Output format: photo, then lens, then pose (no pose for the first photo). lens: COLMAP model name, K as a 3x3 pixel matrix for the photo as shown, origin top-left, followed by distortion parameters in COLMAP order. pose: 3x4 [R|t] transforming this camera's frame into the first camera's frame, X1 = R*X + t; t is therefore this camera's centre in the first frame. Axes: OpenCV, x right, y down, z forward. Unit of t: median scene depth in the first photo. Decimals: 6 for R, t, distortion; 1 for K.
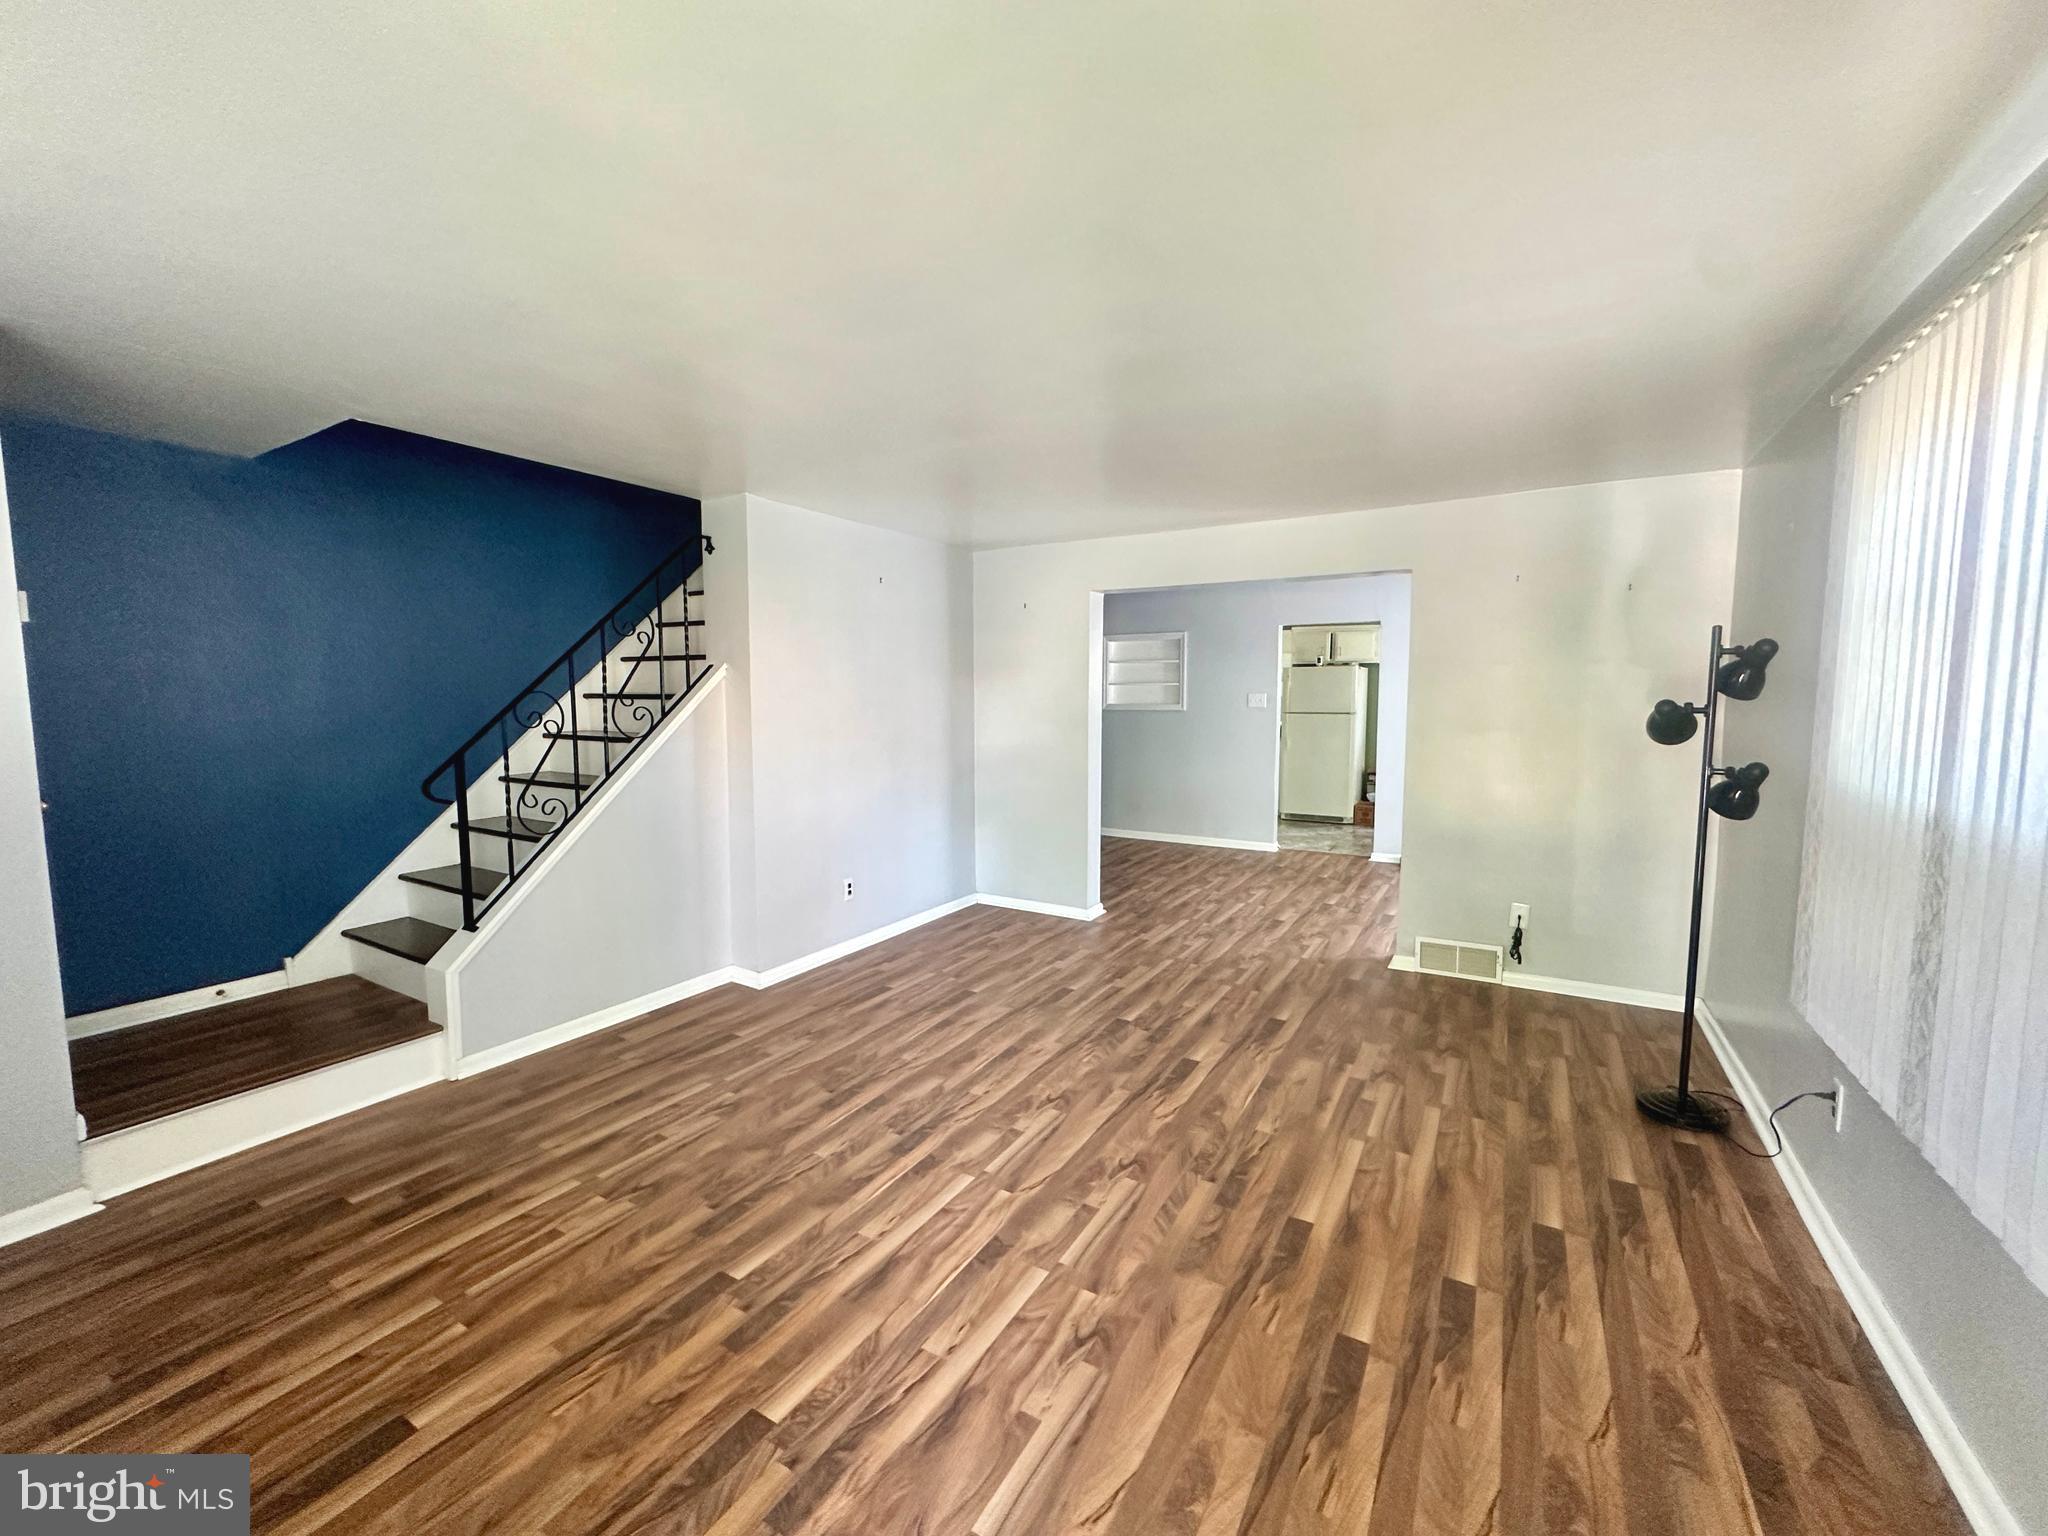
lens RADIAL K [[828.2, 0, 1013.9], [0, 828.2, 763.6], [0, 0, 1]] dist [-0.004019, 0.001036]
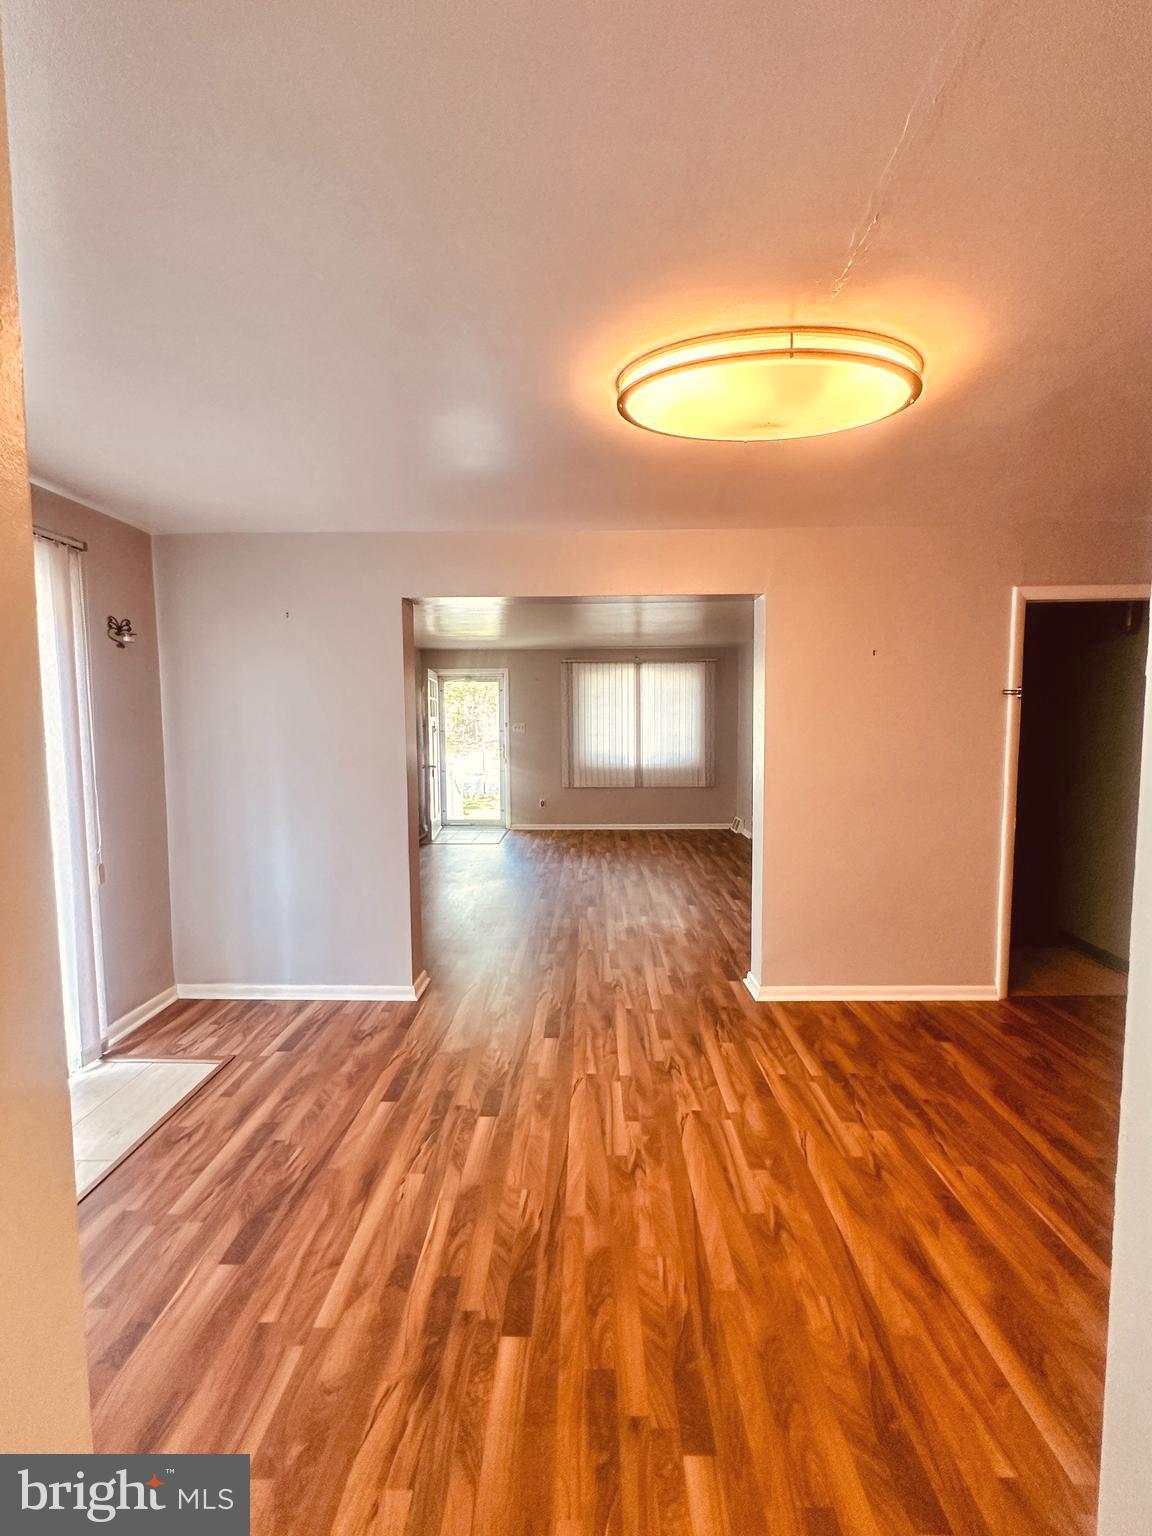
lens RADIAL K [[621.1, 0, 570.7], [0, 621.1, 765.0], [0, 0, 1]] dist [-0.004019, 0.001036]
pose [[-0.871077, 0.040195, -0.489499, 0.884882], [-0.036995, 0.988445, 0.146999, -0.194763], [0.489751, 0.146156, -0.859524, 2.274183]]
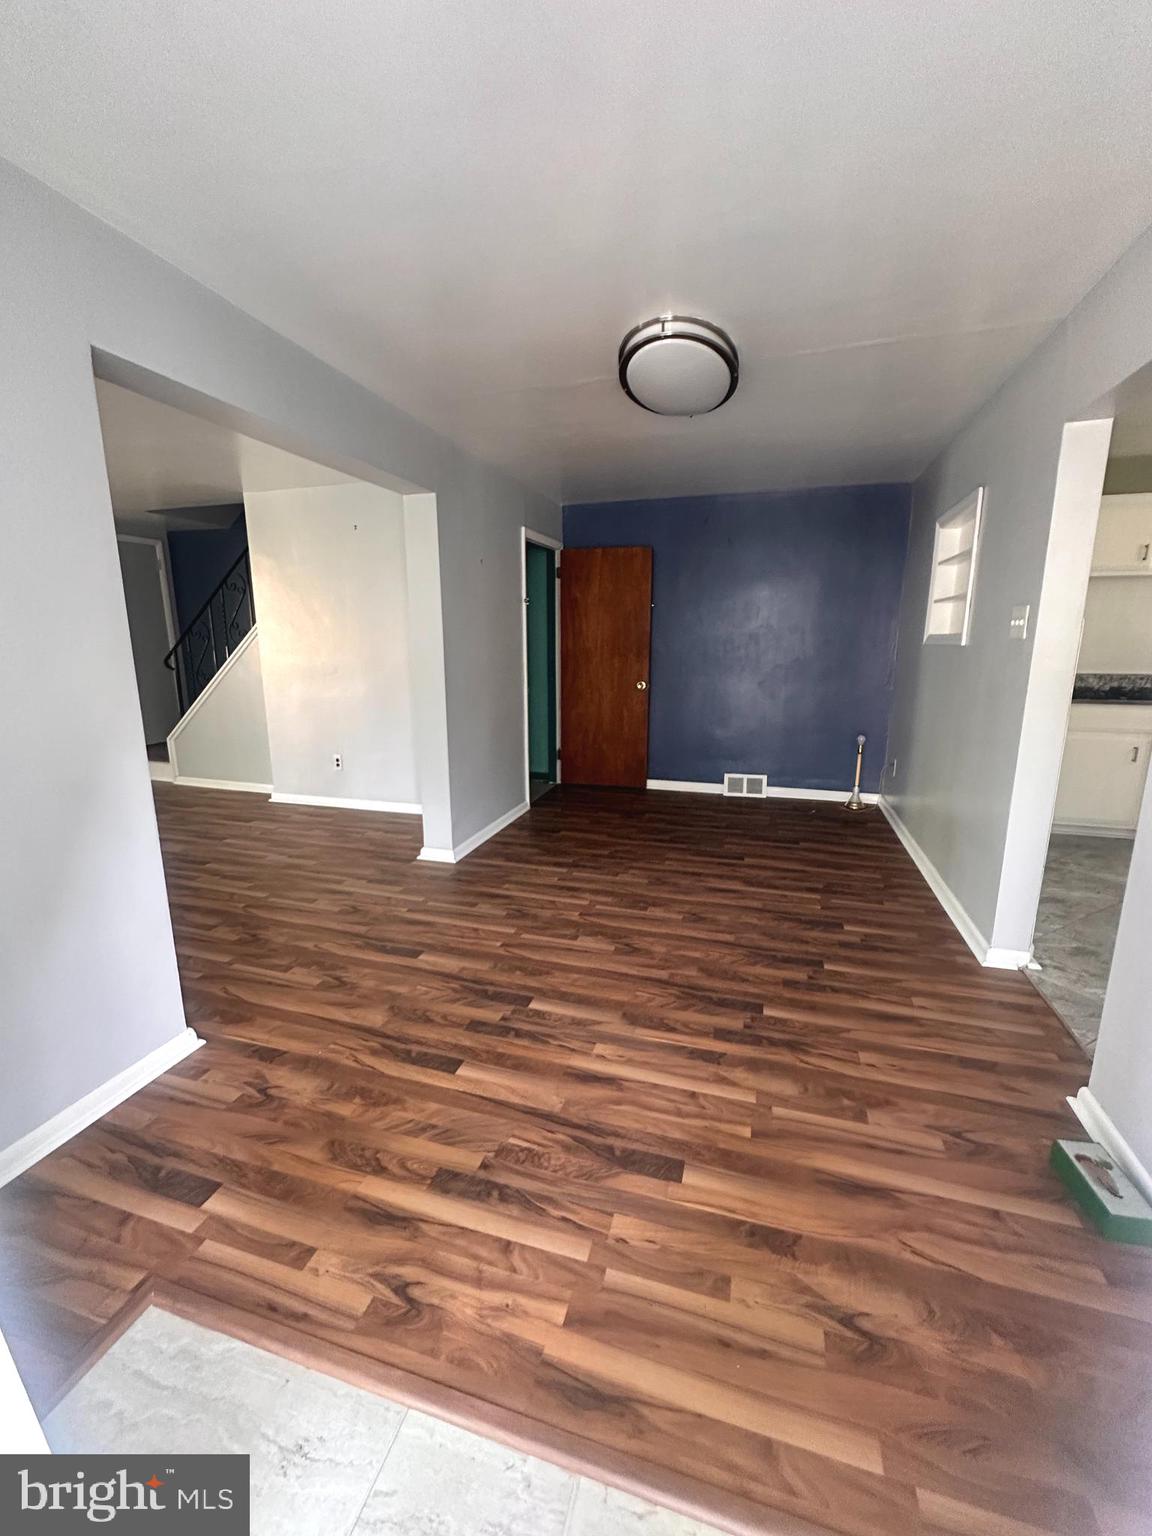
lens RADIAL K [[621.1, 0, 579.8], [0, 621.1, 774.9], [0, 0, 1]] dist [-0.004019, 0.001036]
pose [[0.244199, 0.208315, -0.947086, 1.254506], [-0.086199, 0.977451, 0.192768, -0.091971], [0.965887, 0.034565, 0.256649, 1.570772]]
